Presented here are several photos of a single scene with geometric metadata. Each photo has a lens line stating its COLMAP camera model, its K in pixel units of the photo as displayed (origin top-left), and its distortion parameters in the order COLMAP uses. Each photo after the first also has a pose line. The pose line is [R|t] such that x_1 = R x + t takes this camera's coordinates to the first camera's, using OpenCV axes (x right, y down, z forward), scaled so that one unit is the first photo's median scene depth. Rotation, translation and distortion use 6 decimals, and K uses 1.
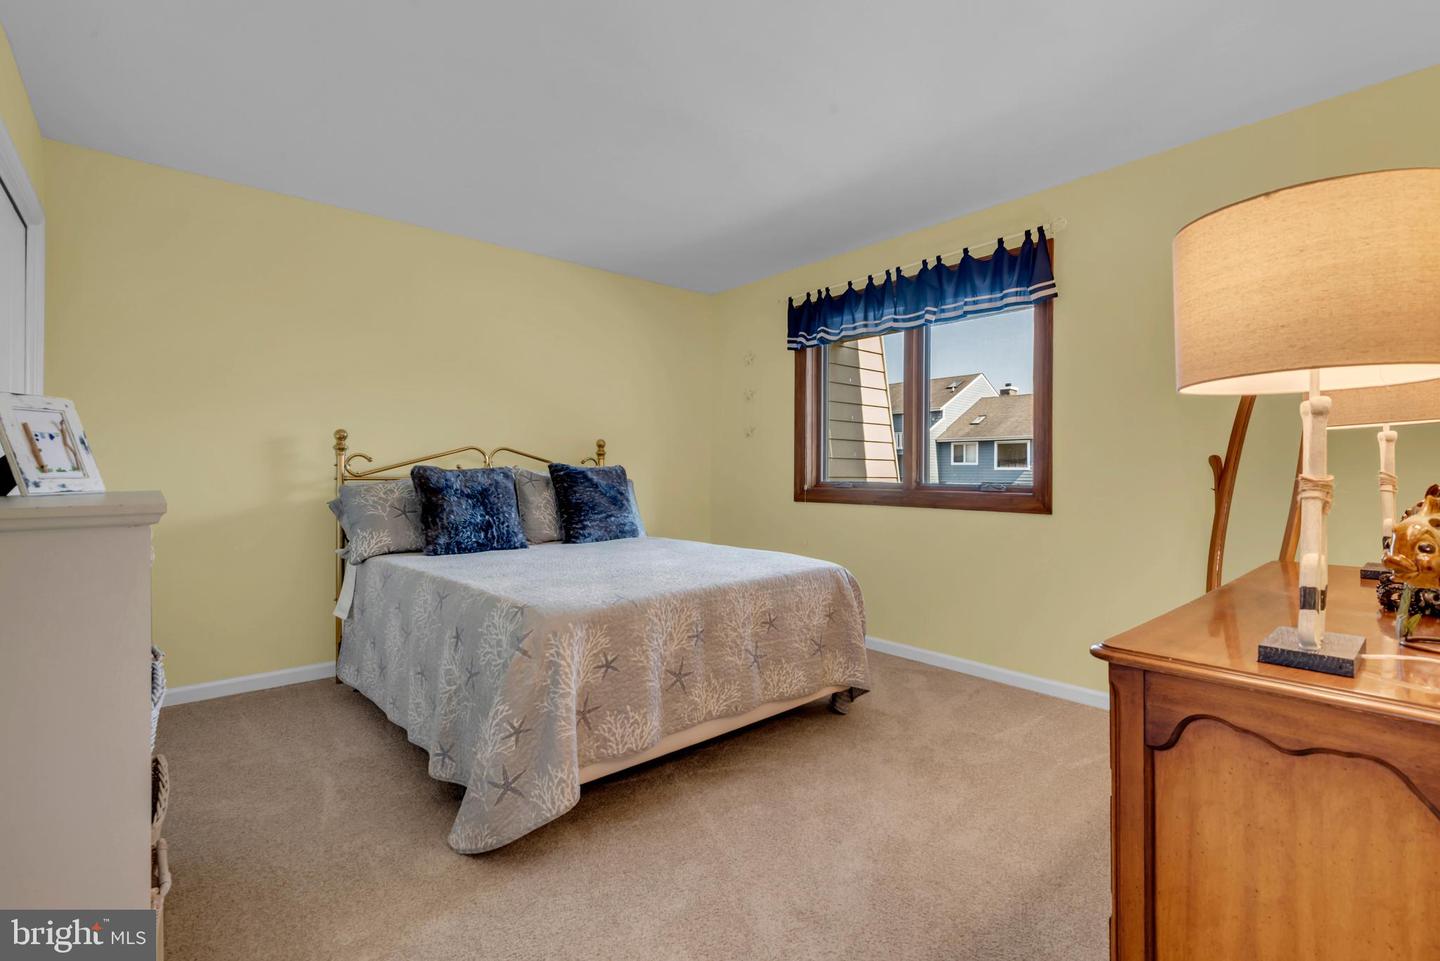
lens RADIAL K [[647.2, 0, 720.7], [0, 647.2, 468.4], [0, 0, 1]] dist [0.017014, -0.017285]
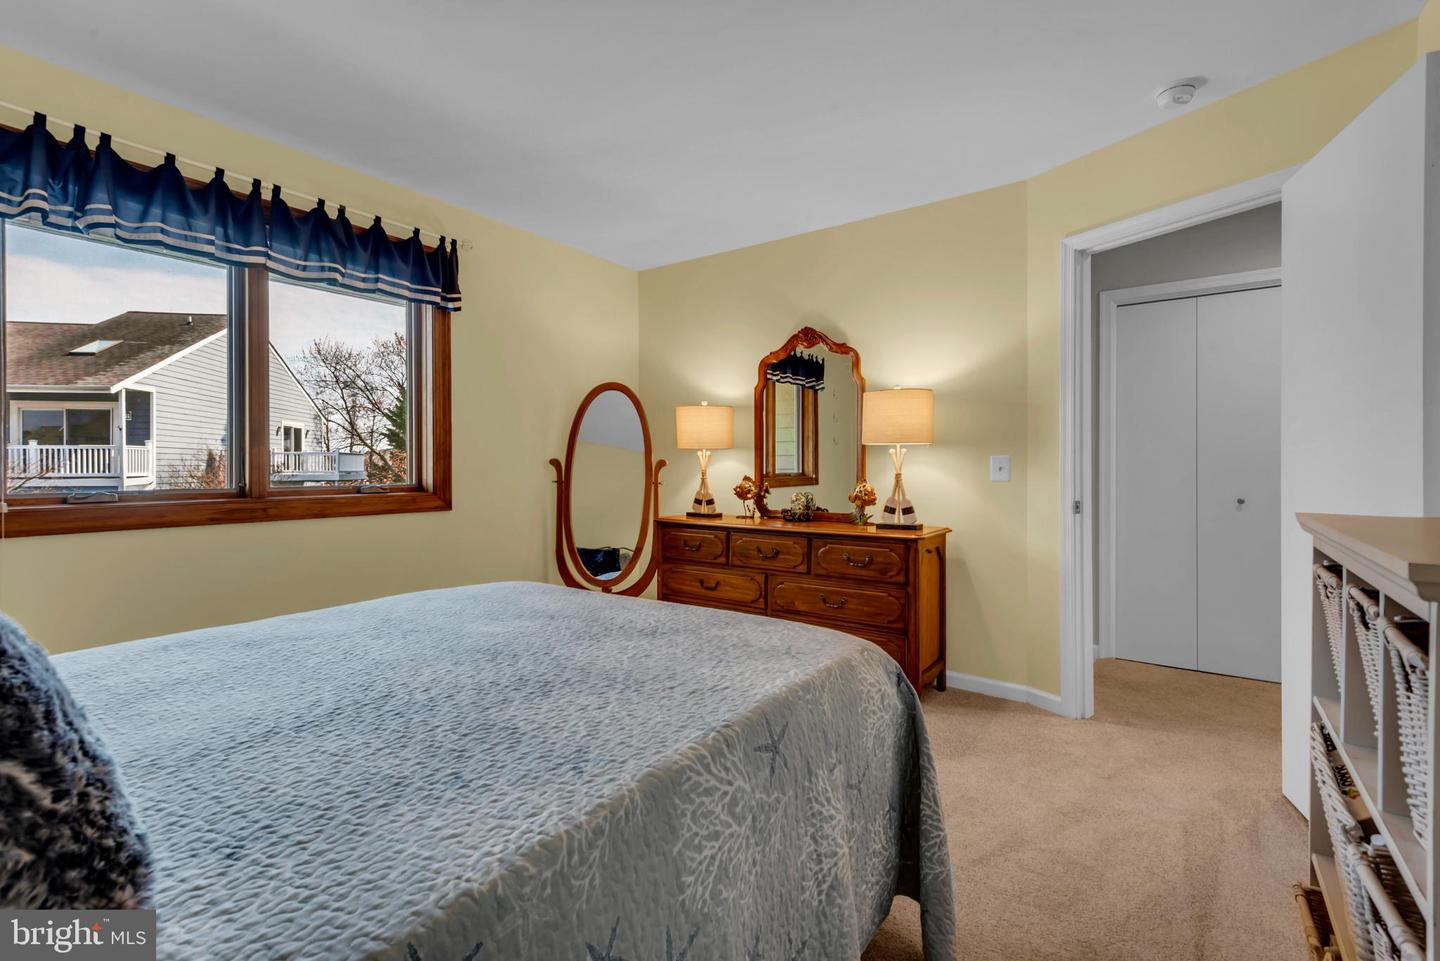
lens RADIAL K [[647.2, 0, 720.7], [0, 647.2, 468.4], [0, 0, 1]] dist [0.017014, -0.017285]
pose [[-0.245532, -0.005446, 0.969373, -0.560277], [-0.003912, 0.999982, 0.004627, -0.003898], [-0.969381, -0.002657, -0.245549, 0.725516]]
